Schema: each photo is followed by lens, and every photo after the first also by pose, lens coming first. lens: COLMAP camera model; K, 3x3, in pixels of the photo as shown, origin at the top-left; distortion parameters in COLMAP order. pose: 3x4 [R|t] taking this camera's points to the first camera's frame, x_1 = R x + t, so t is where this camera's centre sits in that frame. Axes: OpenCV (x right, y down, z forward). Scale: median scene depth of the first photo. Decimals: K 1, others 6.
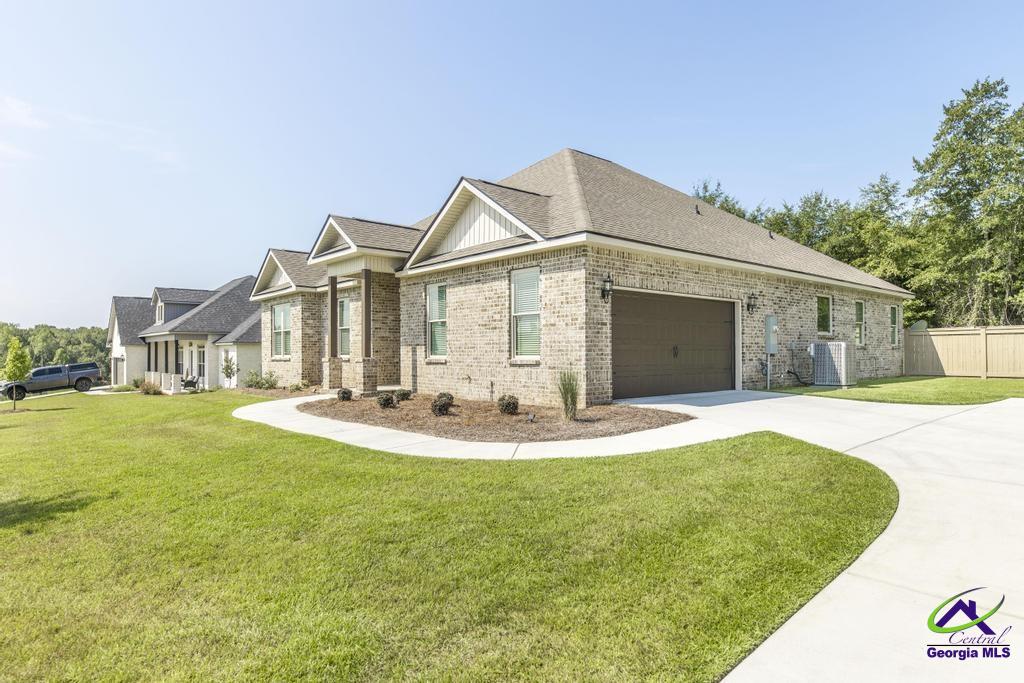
lens RADIAL K [[591.0, 0, 512.0], [0, 591.0, 341.5], [0, 0, 1]] dist [0.003836, 0.001733]
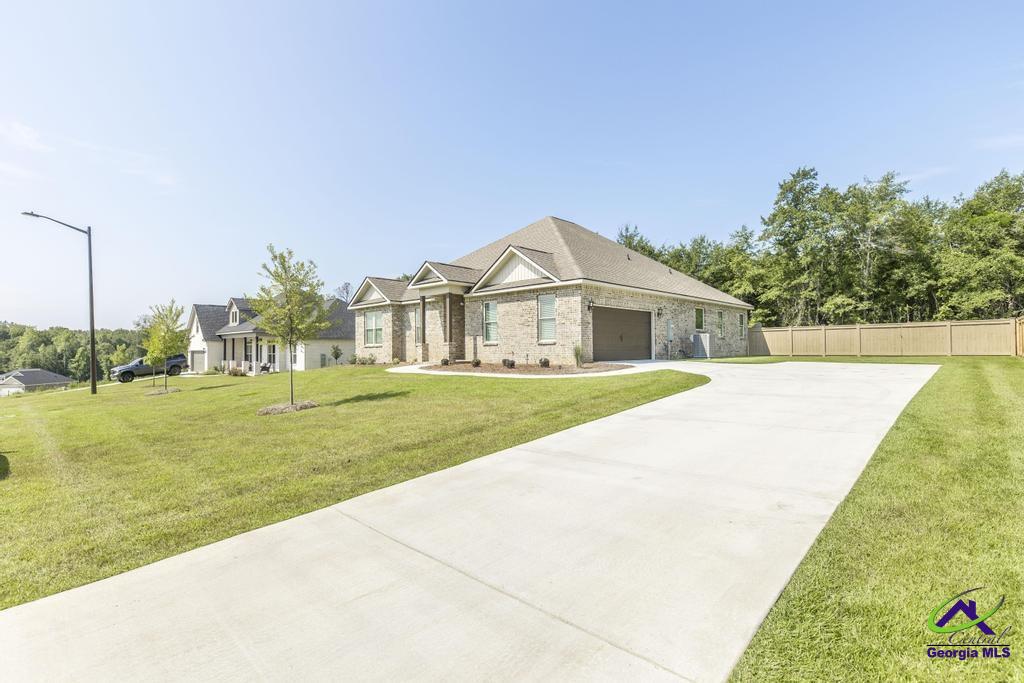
lens RADIAL K [[485.5, 0, 512.0], [0, 485.5, 341.5], [0, 0, 1]] dist [0.000140, 0.000250]
pose [[0.995701, -0.002515, 0.092595, -0.151675], [0.002397, 0.999996, 0.001390, 0.017489], [-0.092598, -0.001162, 0.995703, -0.363122]]
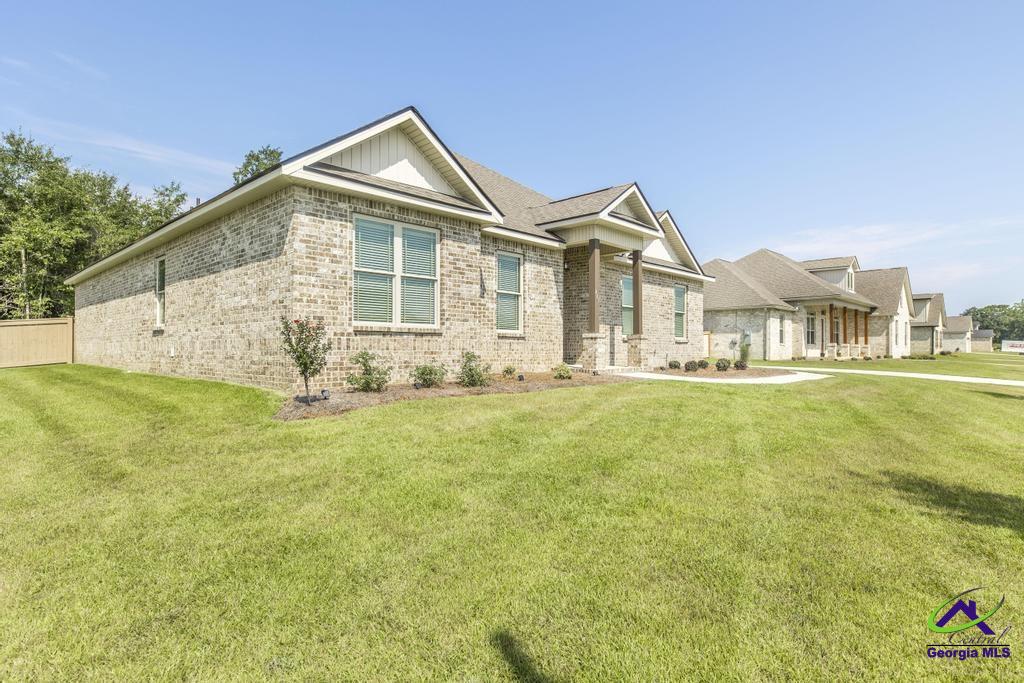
lens RADIAL K [[547.4, 0, 512.0], [0, 547.4, 341.5], [0, 0, 1]] dist [-0.002169, -0.000583]
pose [[-0.089670, 0.023073, 0.995704, -0.930745], [-0.017577, 0.999539, -0.024744, 0.052429], [-0.995816, -0.019720, -0.089223, 1.020203]]
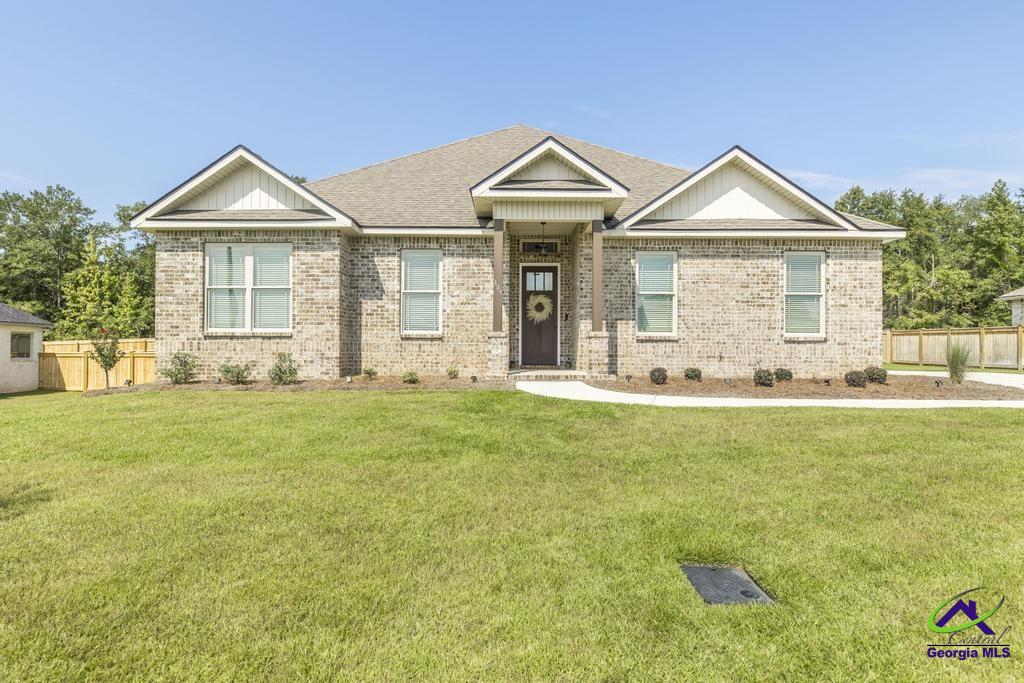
lens RADIAL K [[596.4, 0, 512.0], [0, 596.4, 341.5], [0, 0, 1]] dist [-0.000752, -0.000343]
pose [[0.660128, 0.021740, 0.750839, -0.719010], [-0.022147, 0.999710, -0.009475, 0.038846], [-0.750827, -0.010374, 0.660418, 0.434017]]
